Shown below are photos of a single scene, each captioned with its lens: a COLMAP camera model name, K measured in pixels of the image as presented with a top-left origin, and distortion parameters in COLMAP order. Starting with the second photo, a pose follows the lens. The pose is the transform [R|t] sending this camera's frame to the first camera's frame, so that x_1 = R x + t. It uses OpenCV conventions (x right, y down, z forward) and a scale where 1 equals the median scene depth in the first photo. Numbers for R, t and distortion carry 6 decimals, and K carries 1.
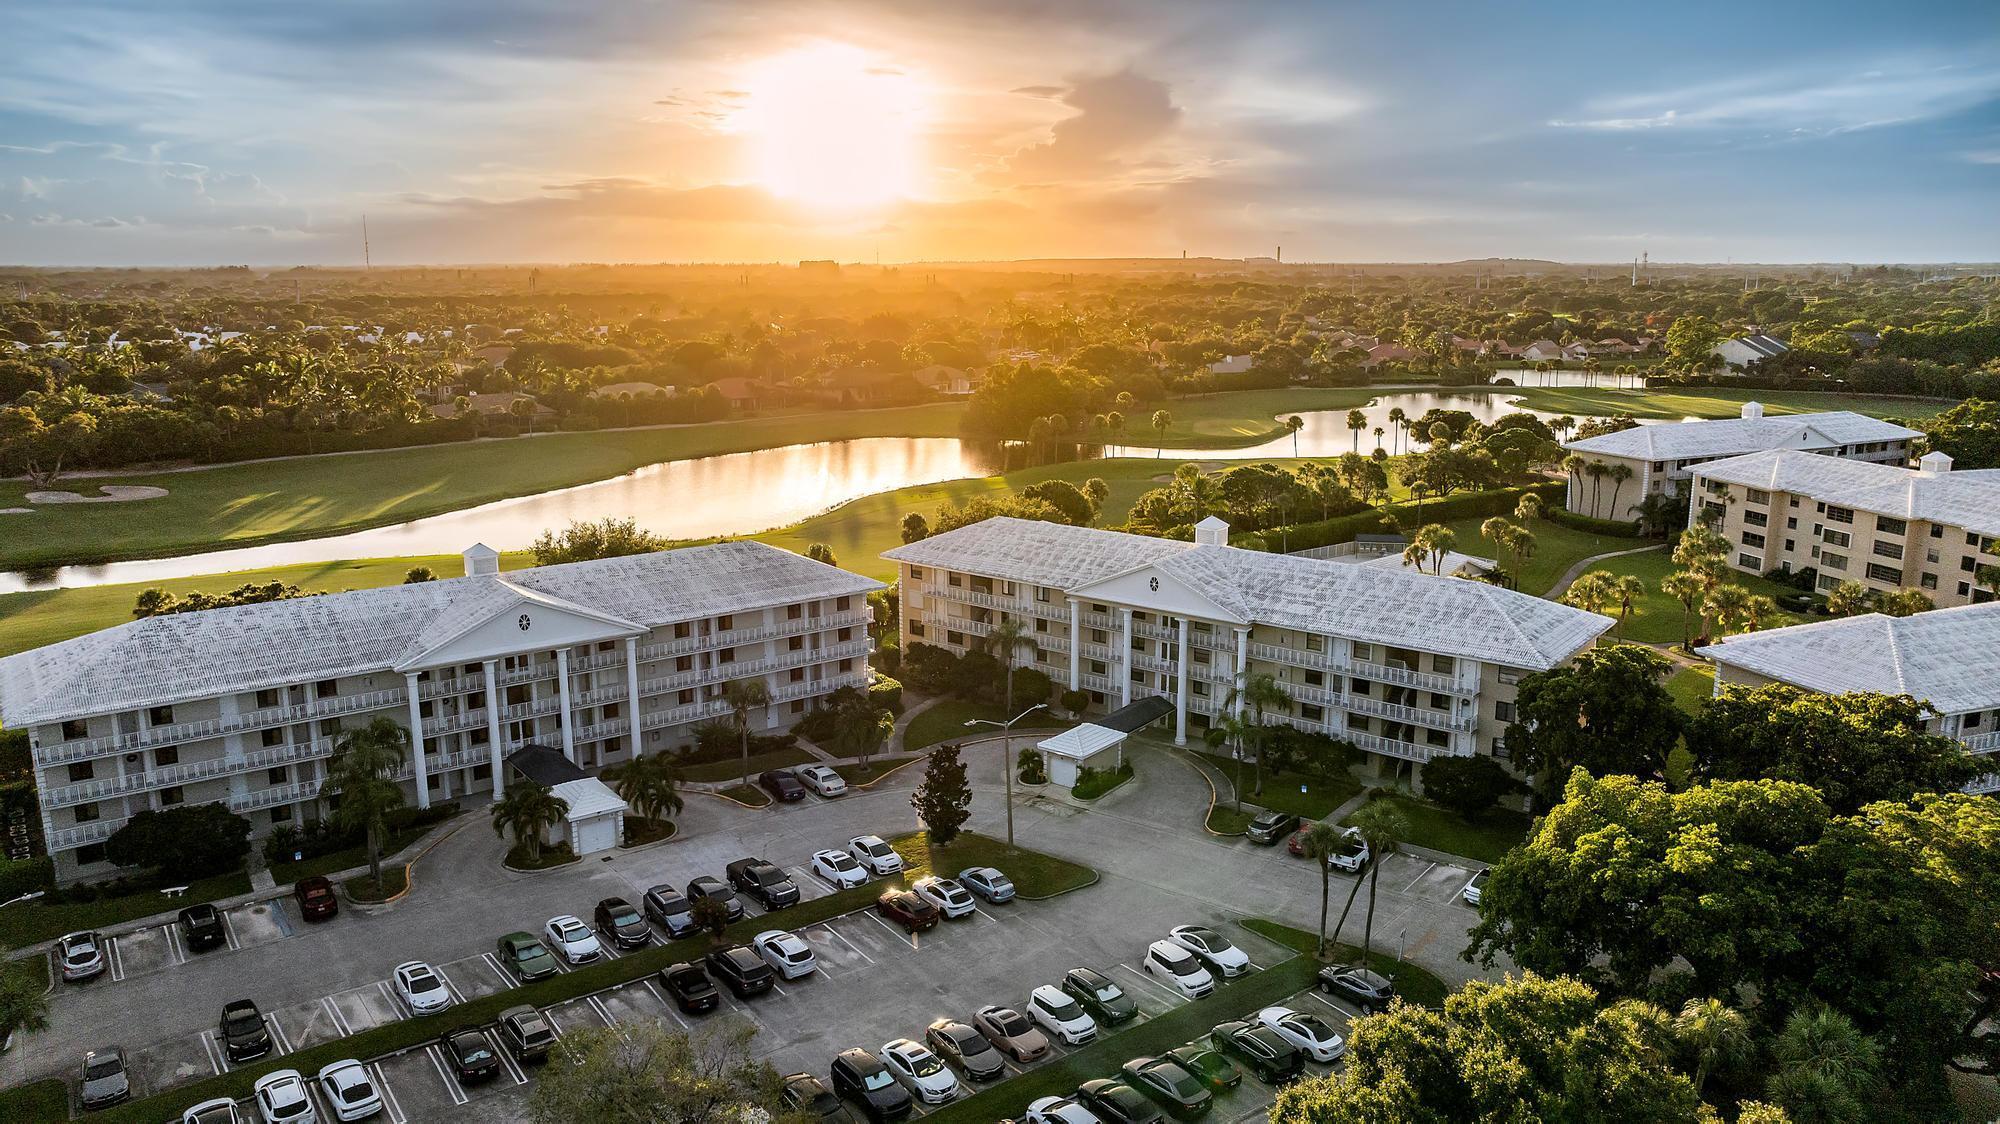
lens RADIAL K [[1383.3, 0, 1002.7], [0, 1383.3, 559.5], [0, 0, 1]] dist [-0.022130, 0.003653]
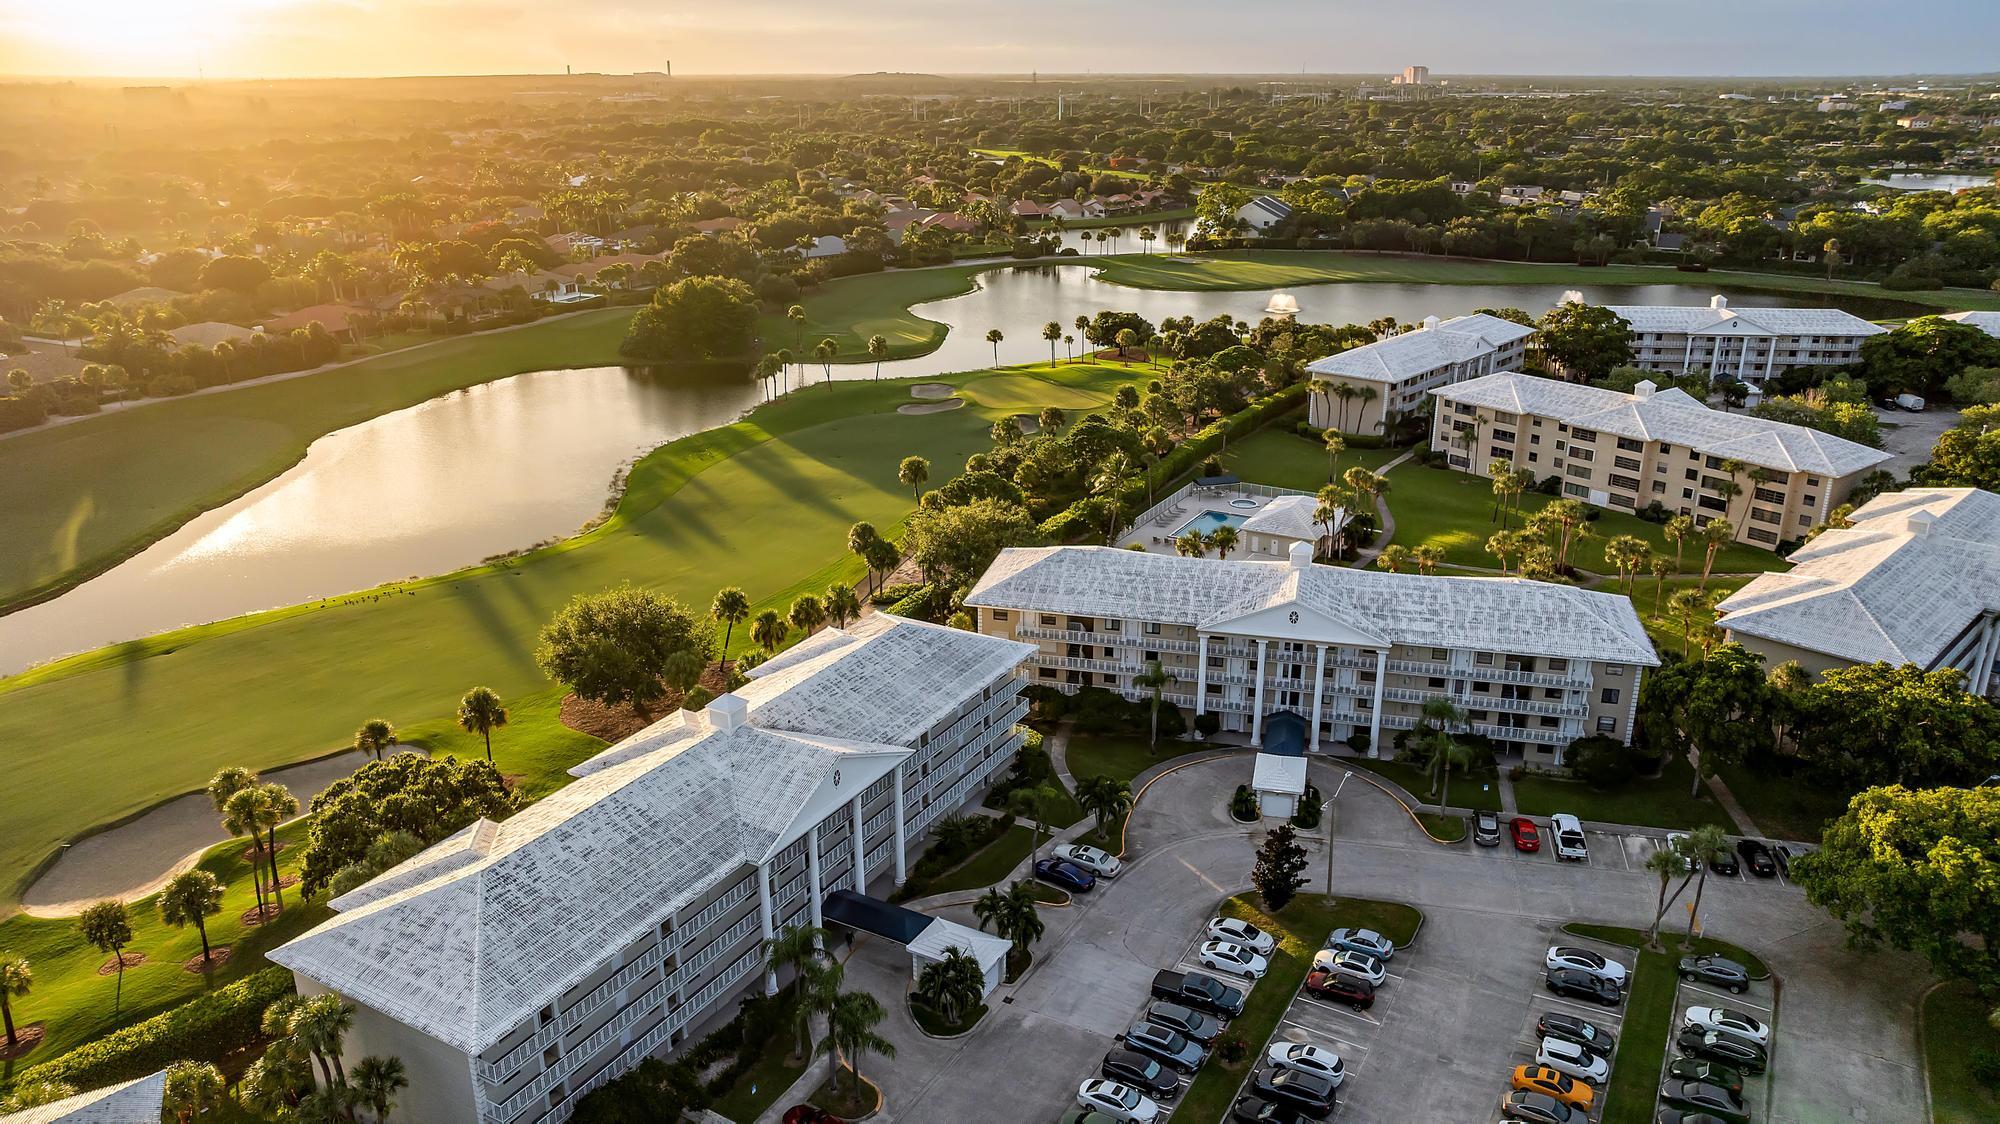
lens RADIAL K [[1383.3, 0, 998.0], [0, 1383.3, 566.0], [0, 0, 1]] dist [-0.022130, 0.003653]
pose [[0.916728, -0.134942, 0.376031, -0.385965], [0.086044, 0.985829, 0.144004, -0.151185], [-0.390135, -0.099657, 0.915349, 0.058365]]
